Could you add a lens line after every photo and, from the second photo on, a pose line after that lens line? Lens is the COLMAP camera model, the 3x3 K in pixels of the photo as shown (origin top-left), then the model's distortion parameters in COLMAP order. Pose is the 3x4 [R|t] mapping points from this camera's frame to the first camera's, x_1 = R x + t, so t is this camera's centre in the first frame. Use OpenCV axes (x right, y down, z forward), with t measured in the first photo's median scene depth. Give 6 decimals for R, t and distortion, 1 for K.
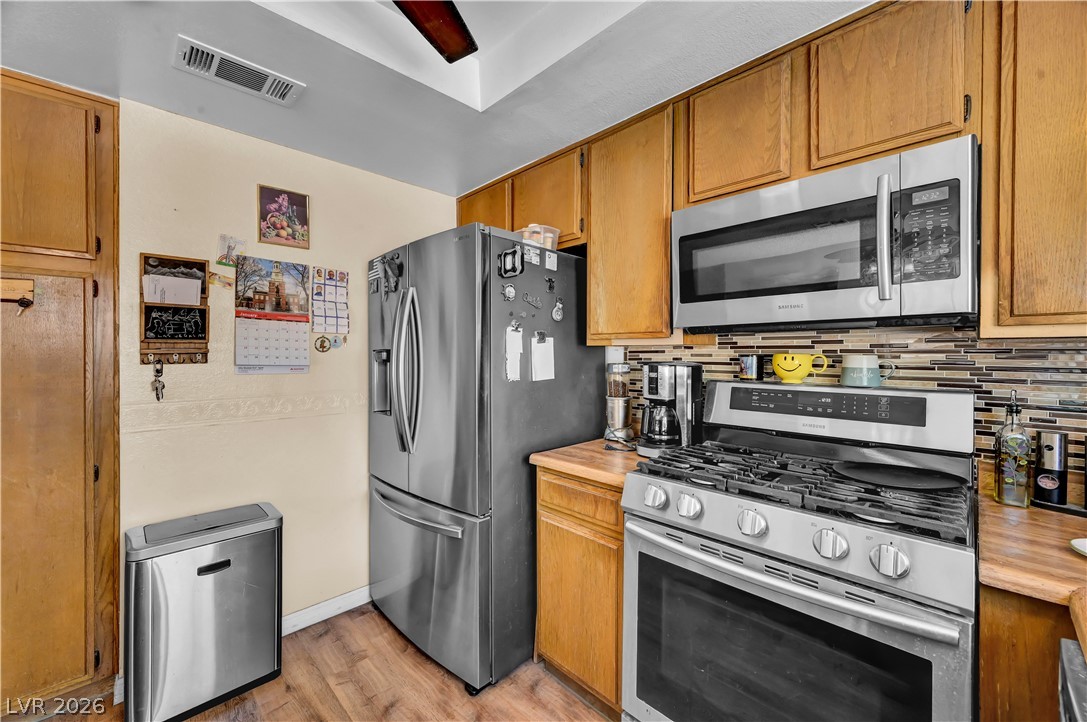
lens RADIAL K [[434.0, 0, 544.6], [0, 434.0, 355.8], [0, 0, 1]] dist [-0.003333, 0.001070]
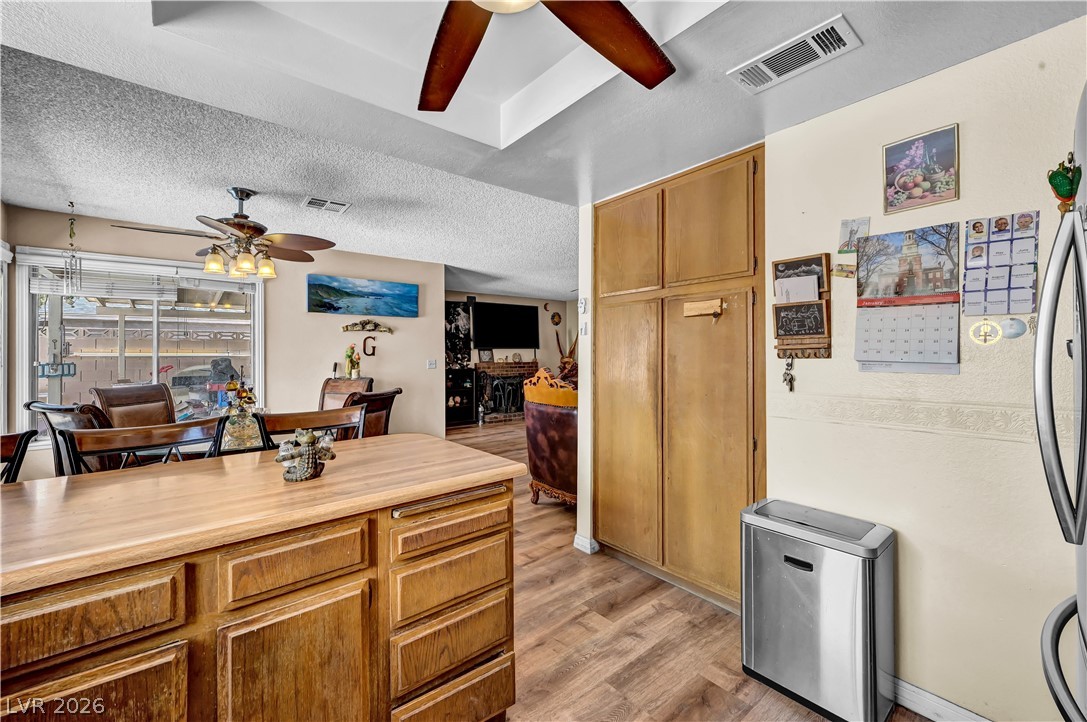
lens RADIAL K [[434.0, 0, 544.6], [0, 434.0, 346.7], [0, 0, 1]] dist [-0.003333, 0.001070]
pose [[-0.090800, -0.009546, -0.995823, 0.268675], [0.007055, 0.999923, -0.010229, -0.003757], [0.995844, -0.007954, -0.090726, 0.485247]]
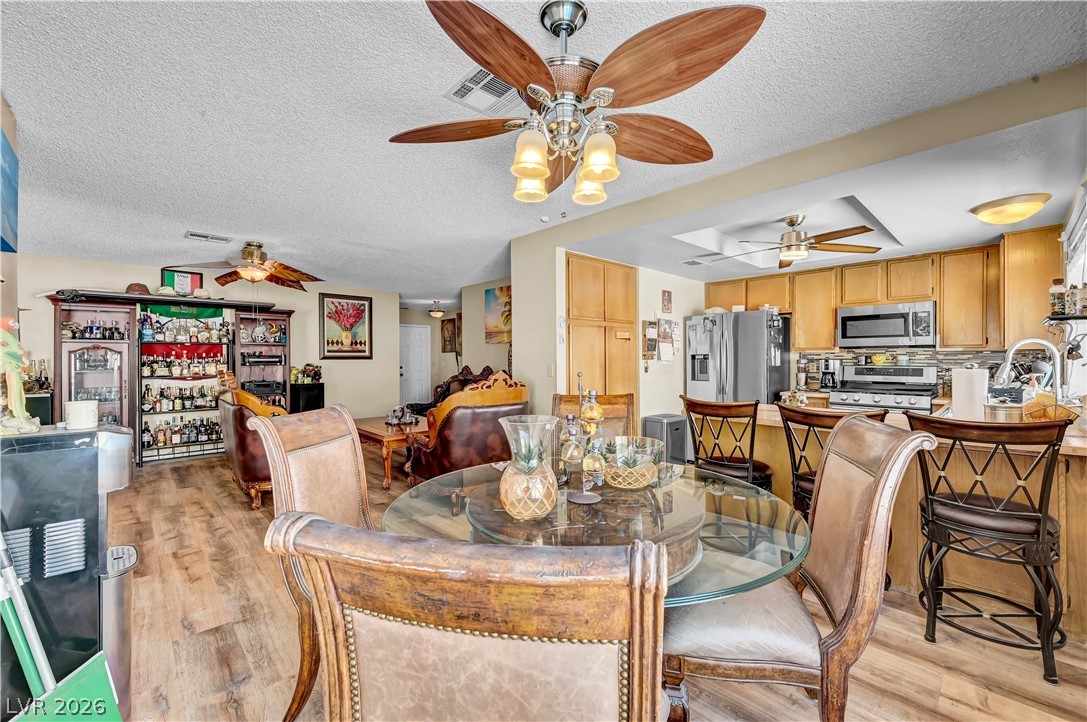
lens RADIAL K [[447.8, 0, 555.6], [0, 447.8, 361.9], [0, 0, 1]] dist [0.003913, -0.000003]
pose [[0.999888, -0.000869, -0.014966, -1.443562], [0.000926, 0.999992, 0.003826, 0.023569], [0.014962, -0.003839, 0.999881, -1.901913]]
